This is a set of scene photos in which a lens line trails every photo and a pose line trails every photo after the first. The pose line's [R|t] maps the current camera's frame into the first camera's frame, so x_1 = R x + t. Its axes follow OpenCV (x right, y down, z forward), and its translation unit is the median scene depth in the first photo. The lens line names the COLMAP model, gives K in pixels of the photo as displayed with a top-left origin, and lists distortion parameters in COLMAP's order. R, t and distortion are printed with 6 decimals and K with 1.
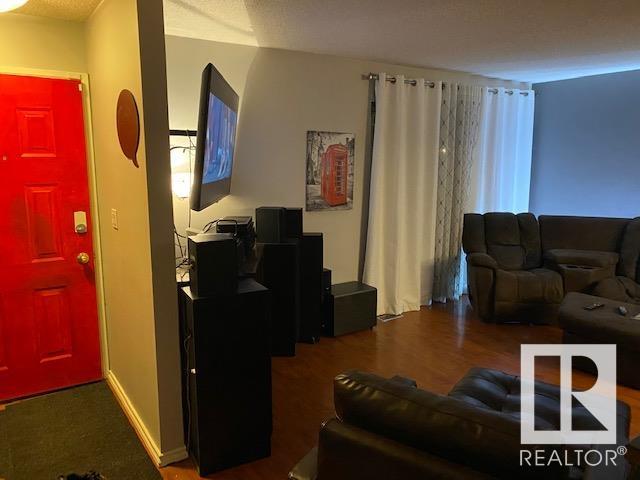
lens RADIAL K [[486.2, 0, 310.4], [0, 486.2, 238.7], [0, 0, 1]] dist [0.002562, 0.001278]
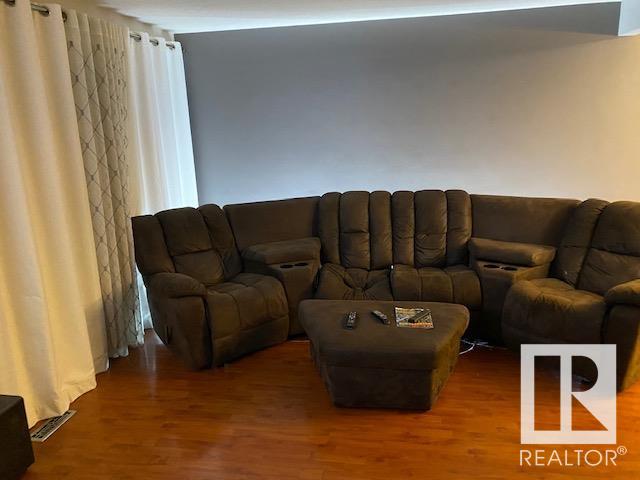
lens RADIAL K [[494.2, 0, 319.8], [0, 494.2, 230.8], [0, 0, 1]] dist [0.021243, 0.001893]
pose [[0.685646, -0.180809, 0.705123, 0.009897], [0.157643, 0.982555, 0.098660, -0.063647], [-0.710661, 0.043511, 0.702188, 0.345118]]
